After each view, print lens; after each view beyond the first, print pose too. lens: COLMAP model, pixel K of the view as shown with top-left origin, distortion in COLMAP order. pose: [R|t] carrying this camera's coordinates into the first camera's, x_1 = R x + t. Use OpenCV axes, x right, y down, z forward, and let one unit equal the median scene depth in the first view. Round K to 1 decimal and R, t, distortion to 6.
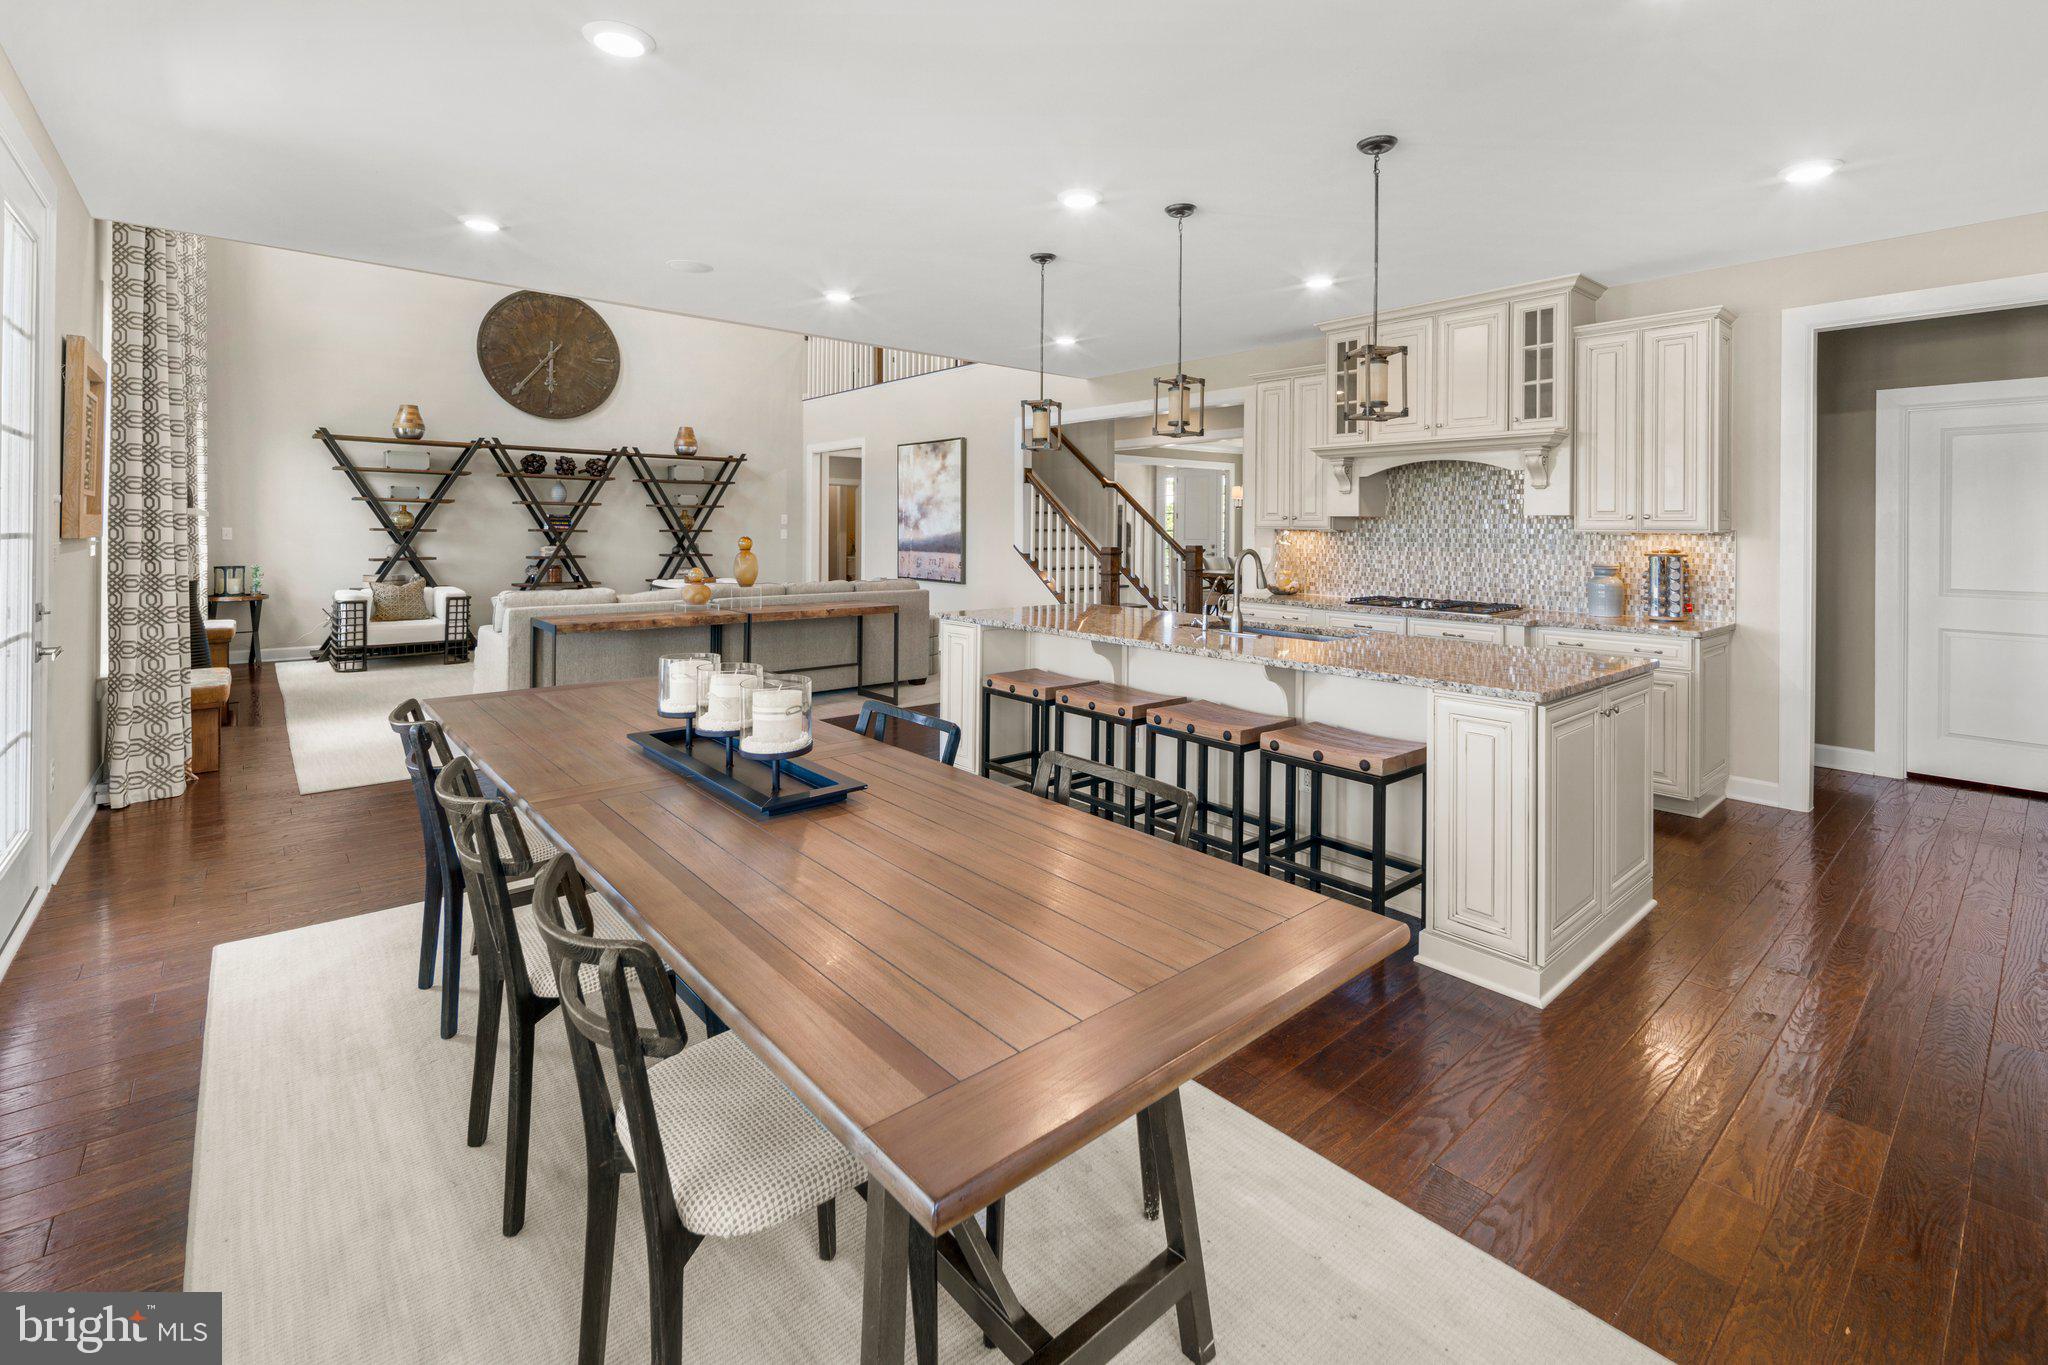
lens RADIAL K [[896.3, 0, 1019.0], [0, 896.3, 535.2], [0, 0, 1]] dist [0.009096, -0.004817]
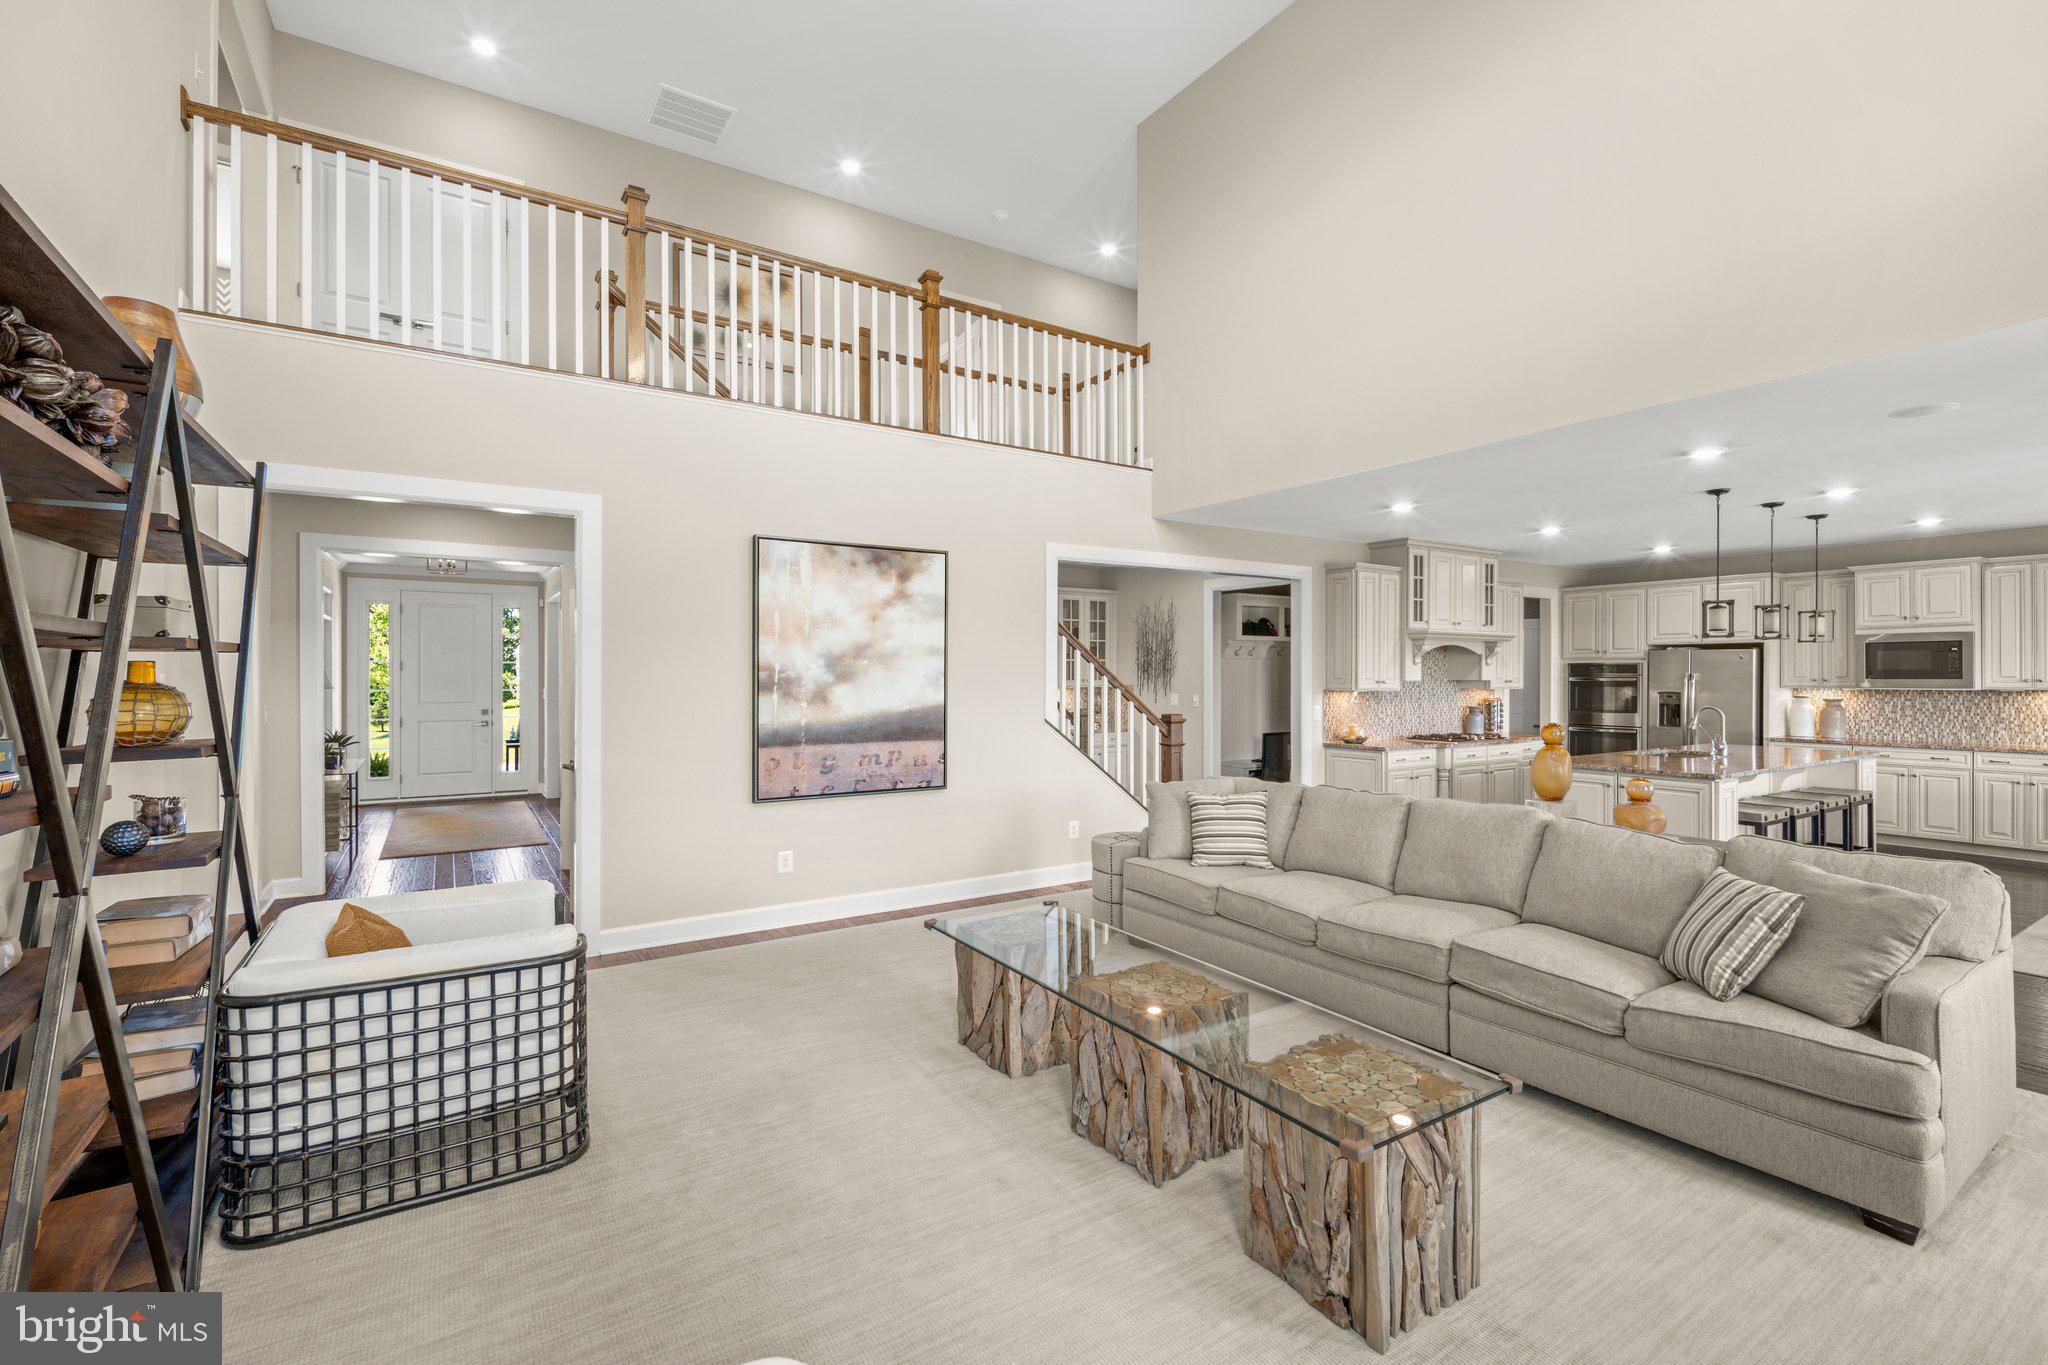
lens RADIAL K [[896.3, 0, 1023.2], [0, 896.3, 675.4], [0, 0, 1]] dist [0.009096, -0.004817]
pose [[0.134853, -0.009381, 0.990821, -1.039949], [0.008898, 0.999926, 0.008256, -0.043915], [-0.990826, 0.007703, 0.134926, 1.346253]]
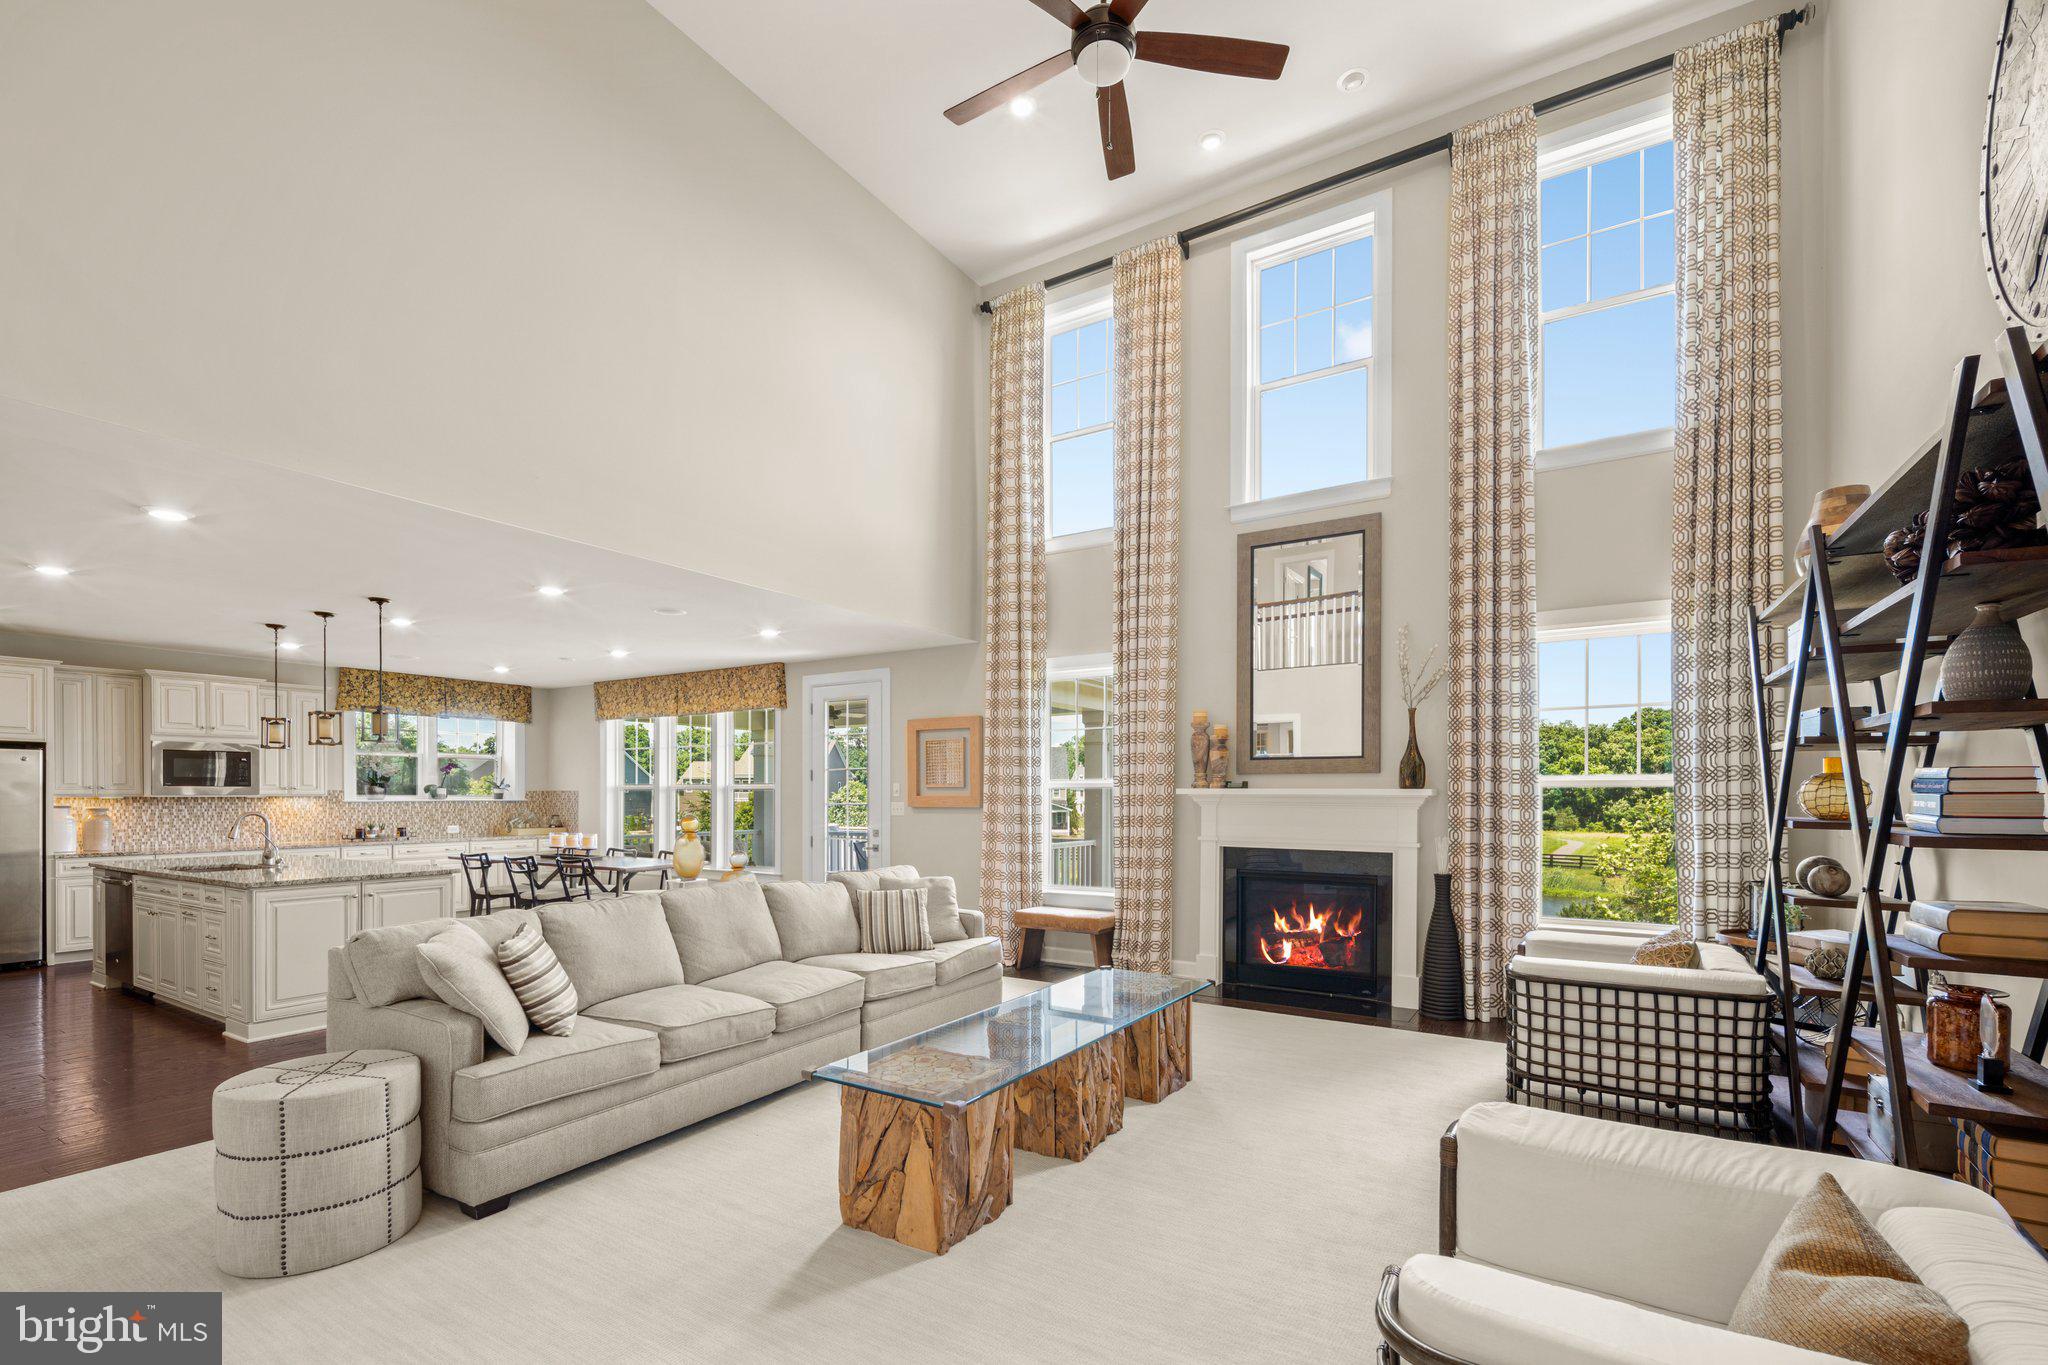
lens RADIAL K [[896.3, 0, 1022.8], [0, 896.3, 794.5], [0, 0, 1]] dist [0.009096, -0.004817]
pose [[-0.954869, -0.008828, -0.296895, -0.364489], [-0.010816, 0.999929, 0.005053, -0.025241], [0.296829, 0.008036, -0.954897, 1.900507]]
